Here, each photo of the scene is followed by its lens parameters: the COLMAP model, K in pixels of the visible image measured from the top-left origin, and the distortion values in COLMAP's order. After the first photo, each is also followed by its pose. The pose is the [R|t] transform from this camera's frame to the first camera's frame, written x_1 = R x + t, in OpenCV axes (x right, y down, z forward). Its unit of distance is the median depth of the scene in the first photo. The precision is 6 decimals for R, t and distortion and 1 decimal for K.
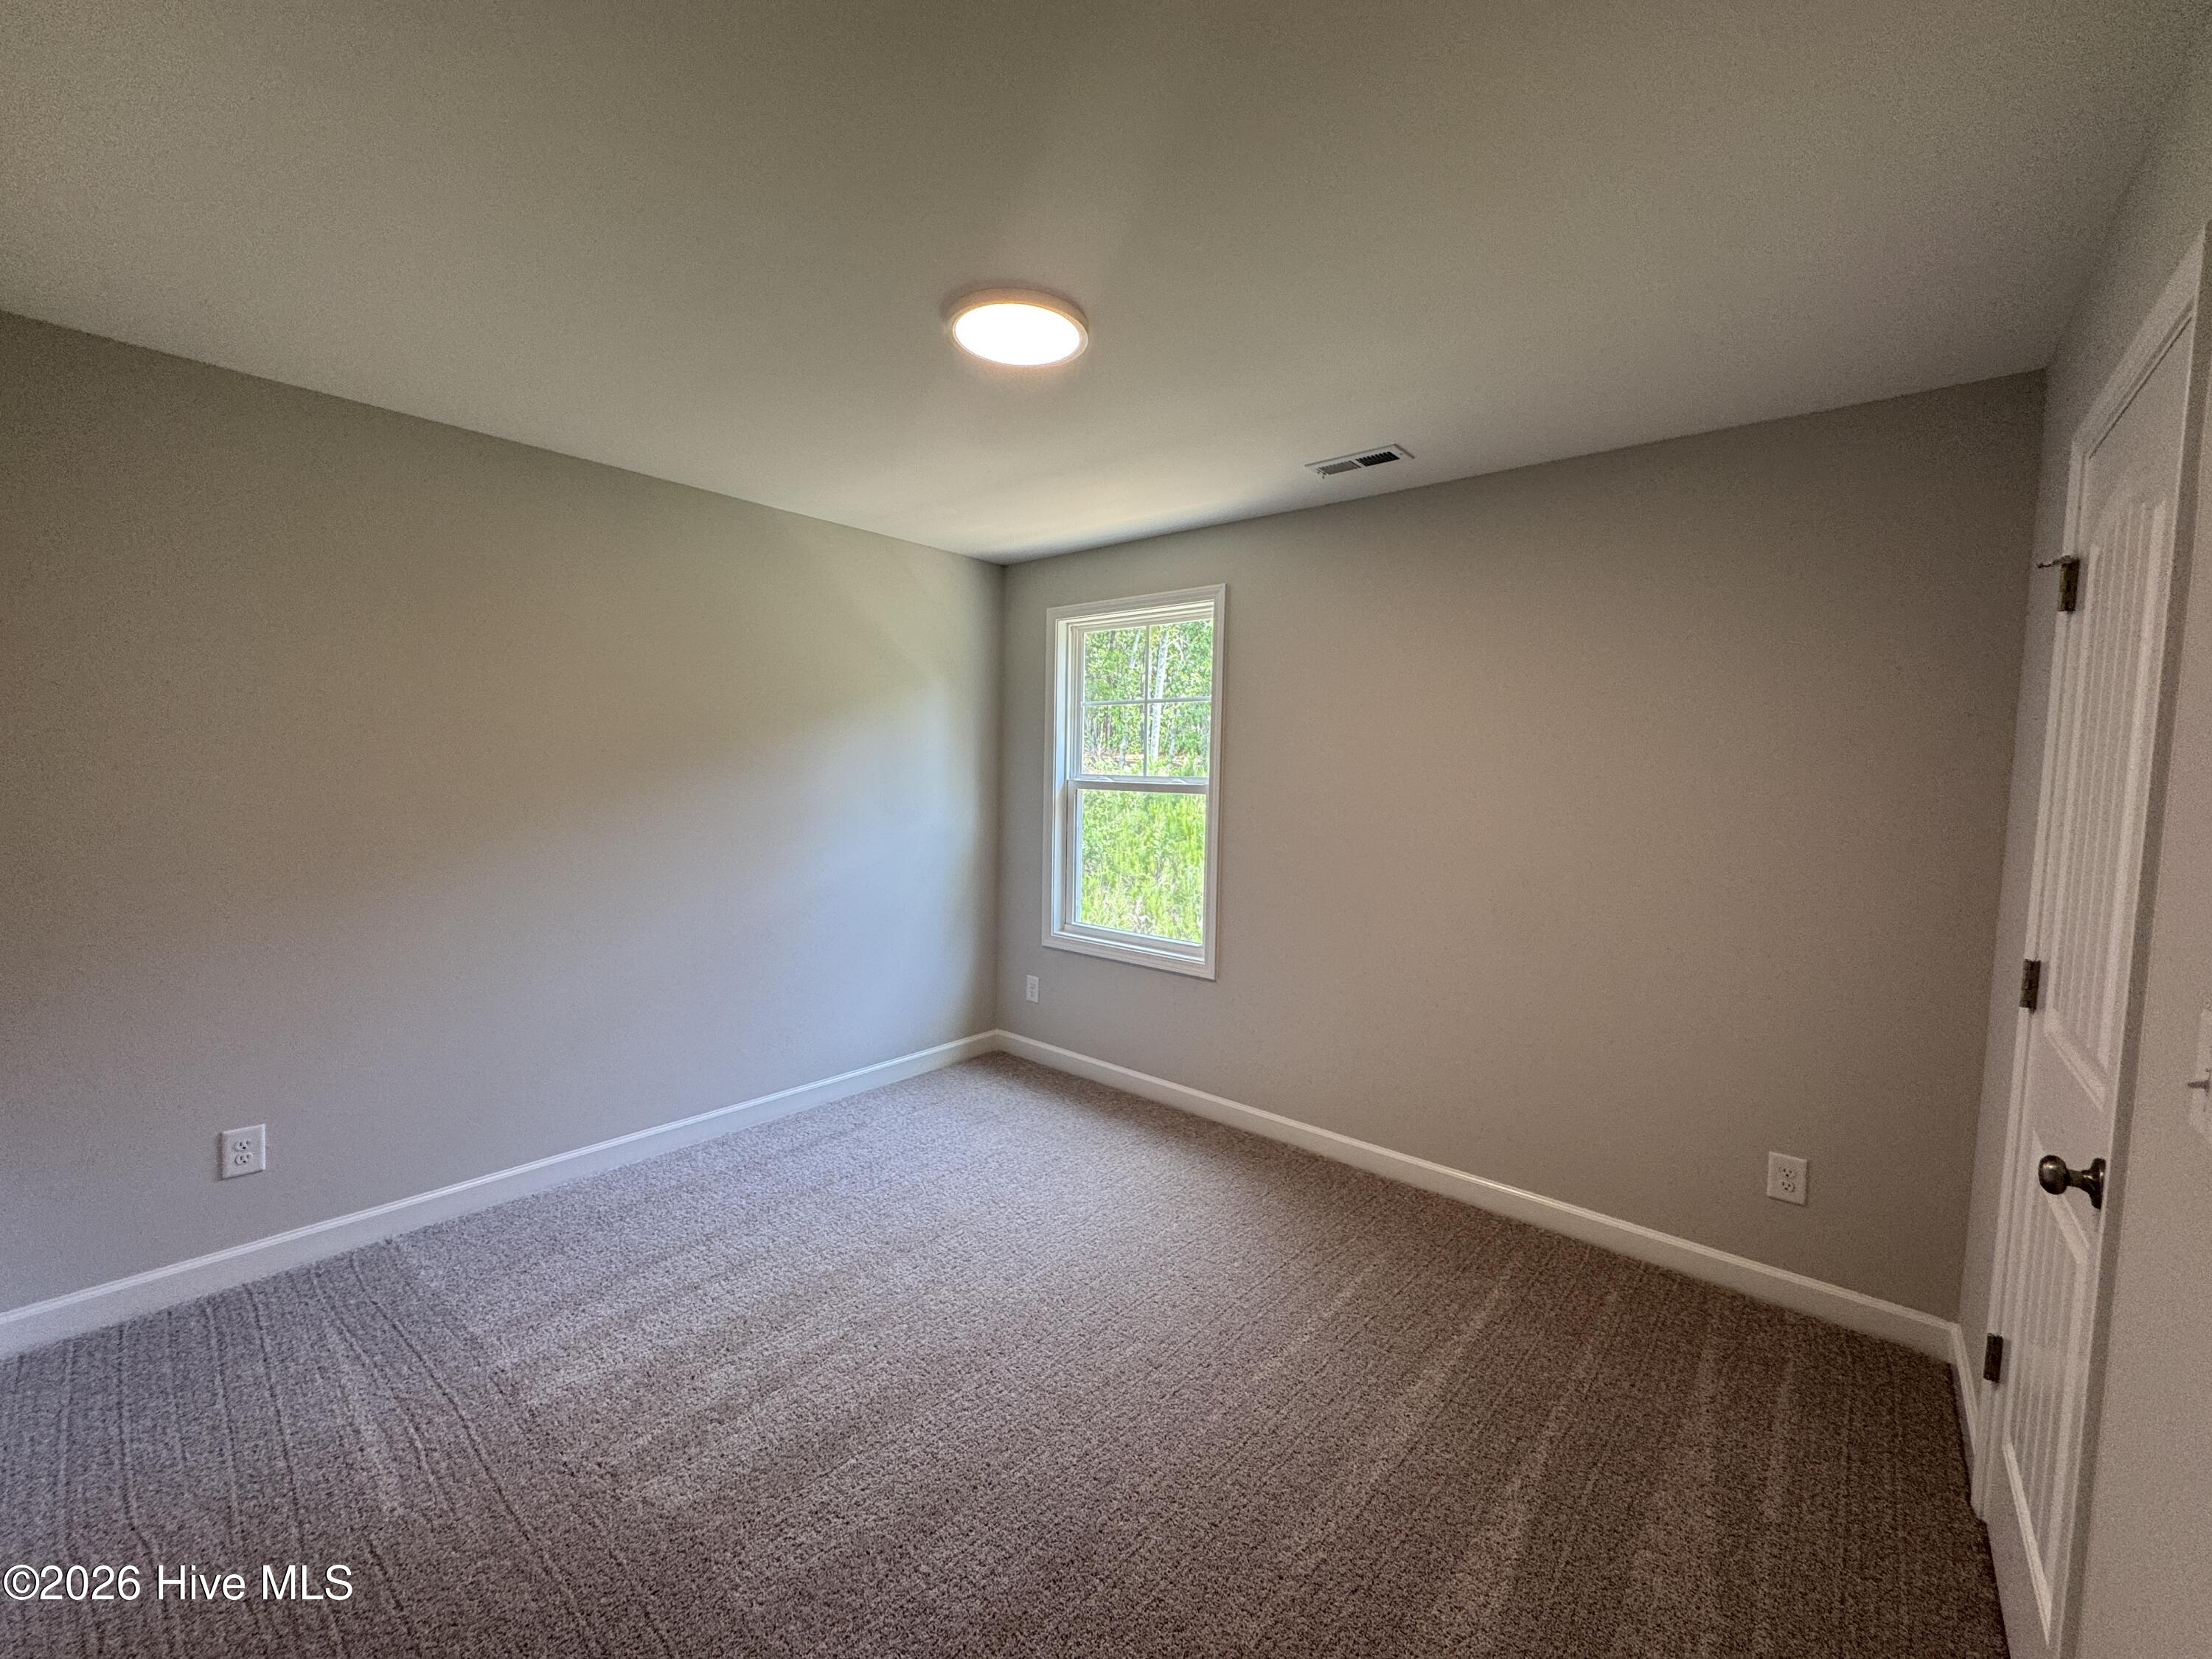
lens RADIAL K [[883.5, 0, 1124.2], [0, 883.5, 828.0], [0, 0, 1]] dist [-0.002915, -0.000103]
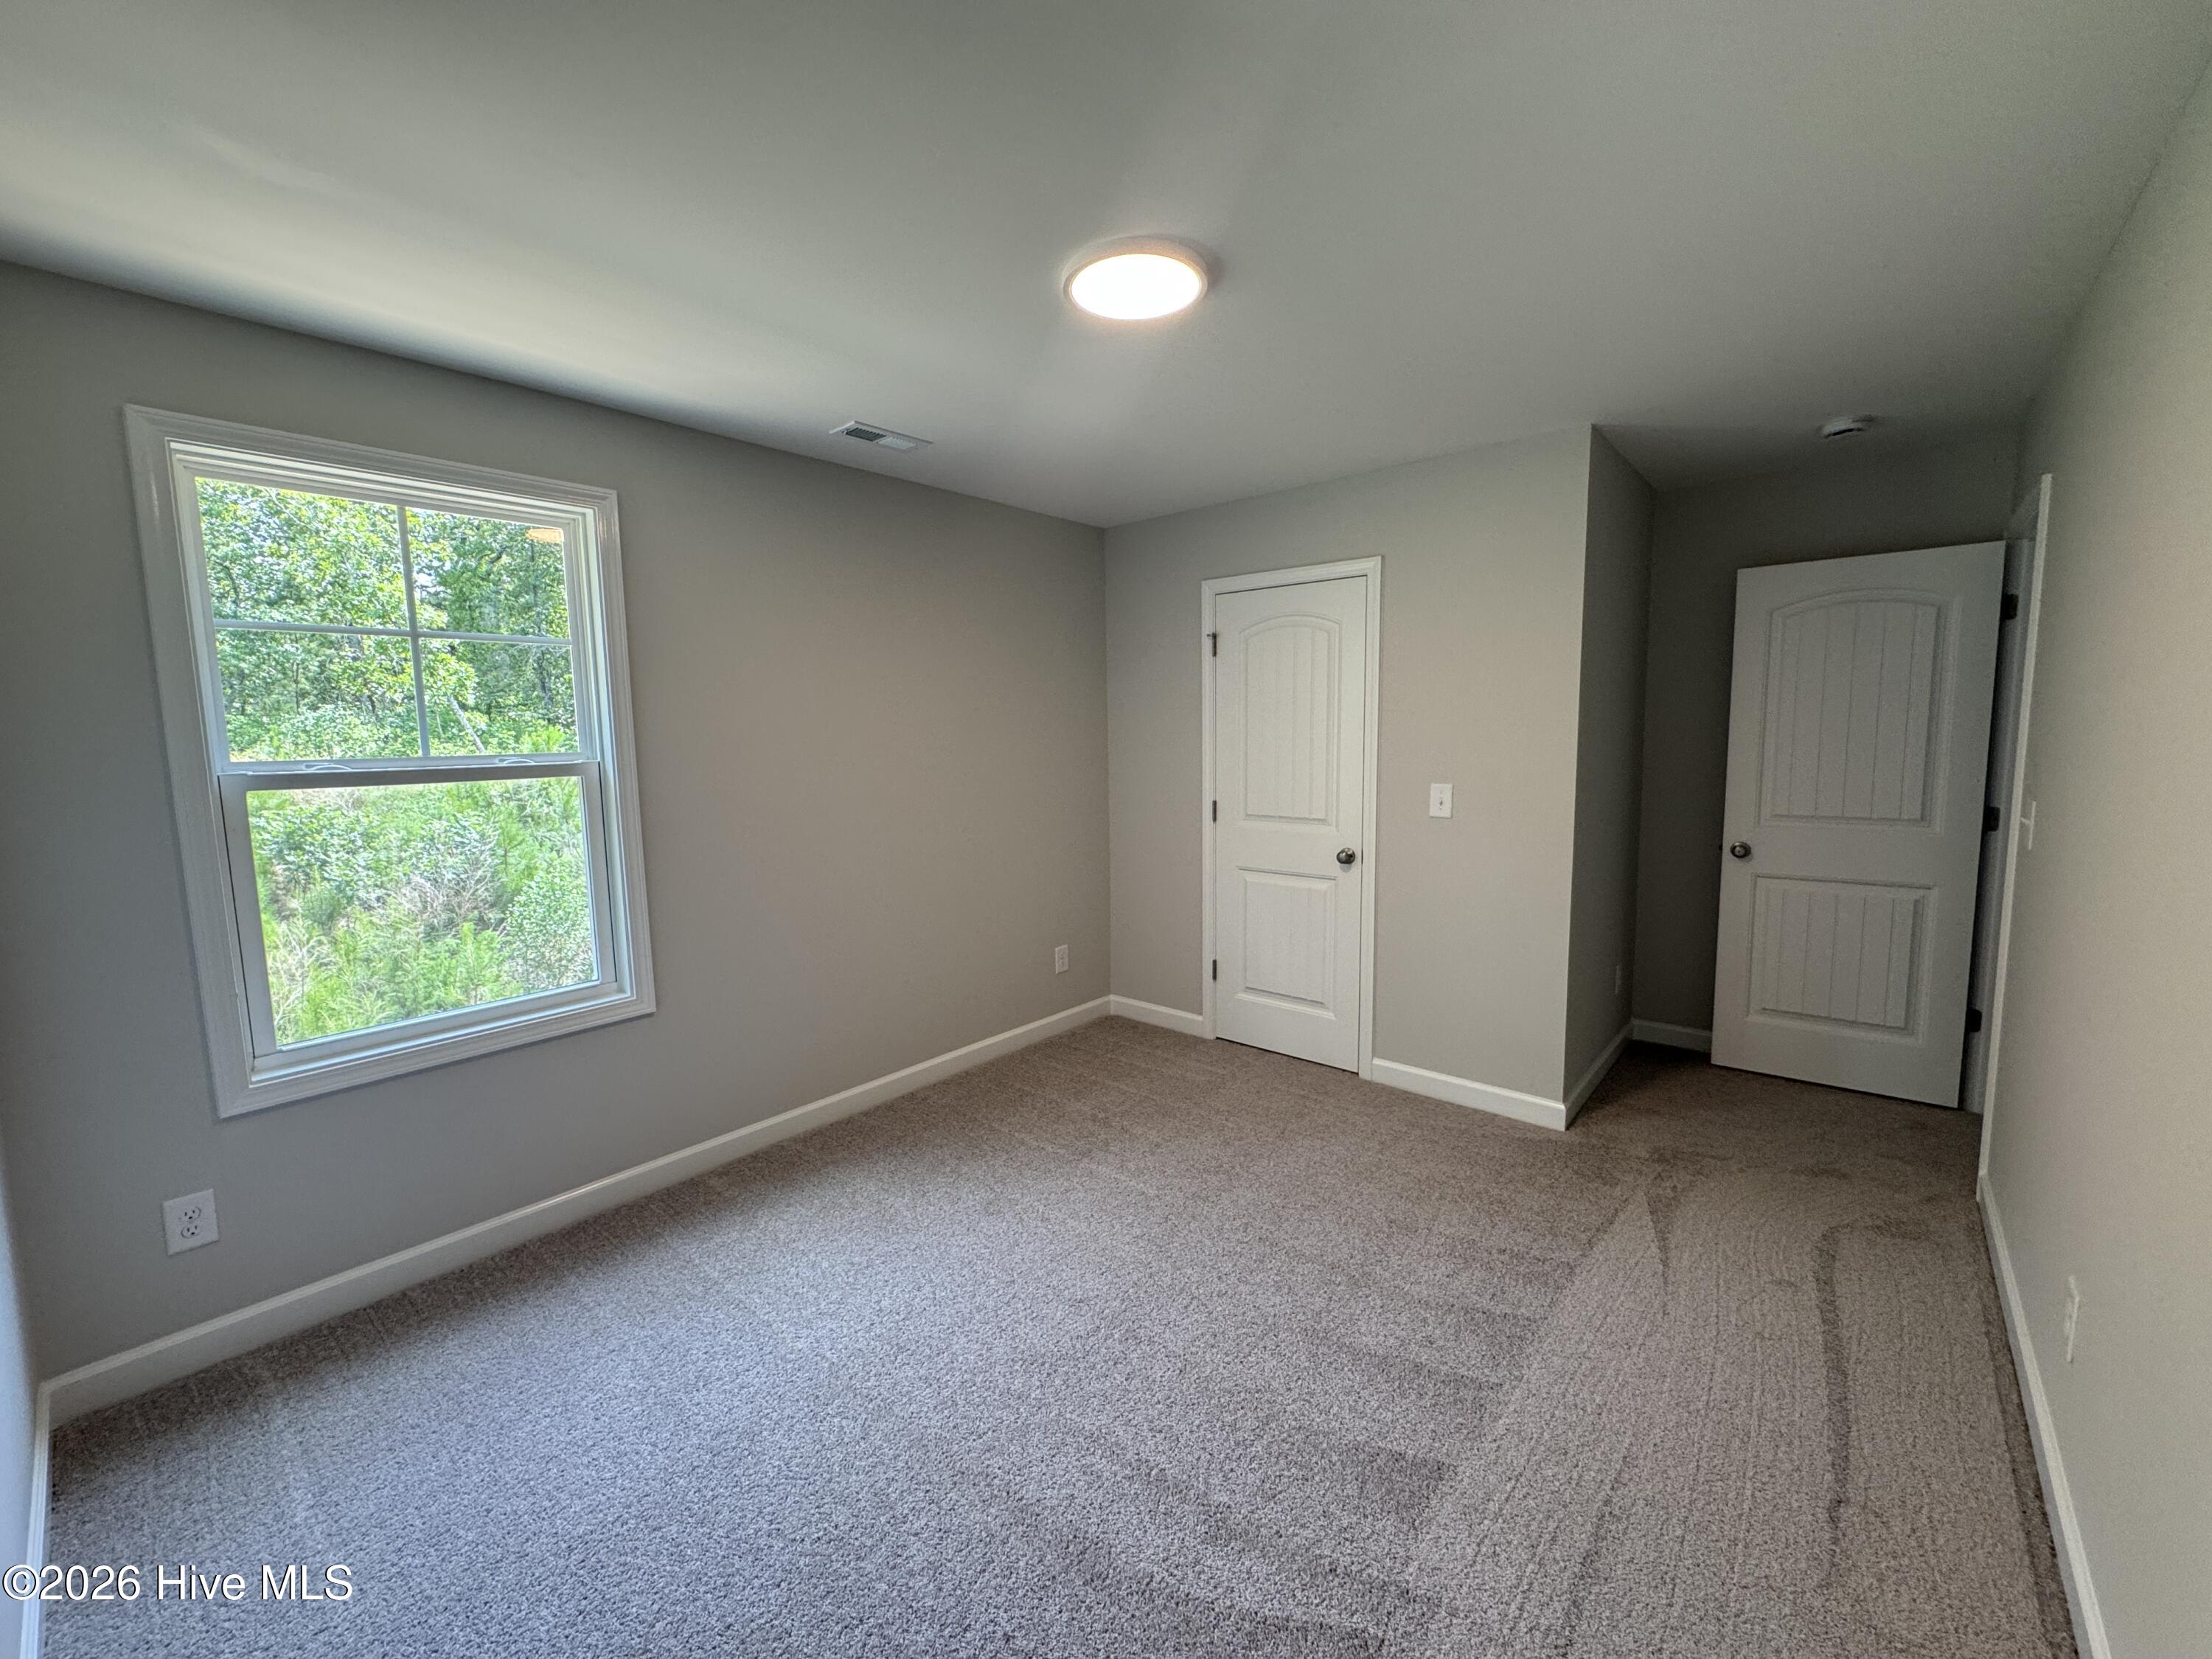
lens RADIAL K [[883.2, 0, 1103.8], [0, 883.2, 826.2], [0, 0, 1]] dist [-0.002463, 0.000105]
pose [[0.025263, -0.122967, 0.992089, -0.622440], [0.099862, 0.987752, 0.119887, -0.040842], [-0.994681, 0.096043, 0.037233, 0.553154]]
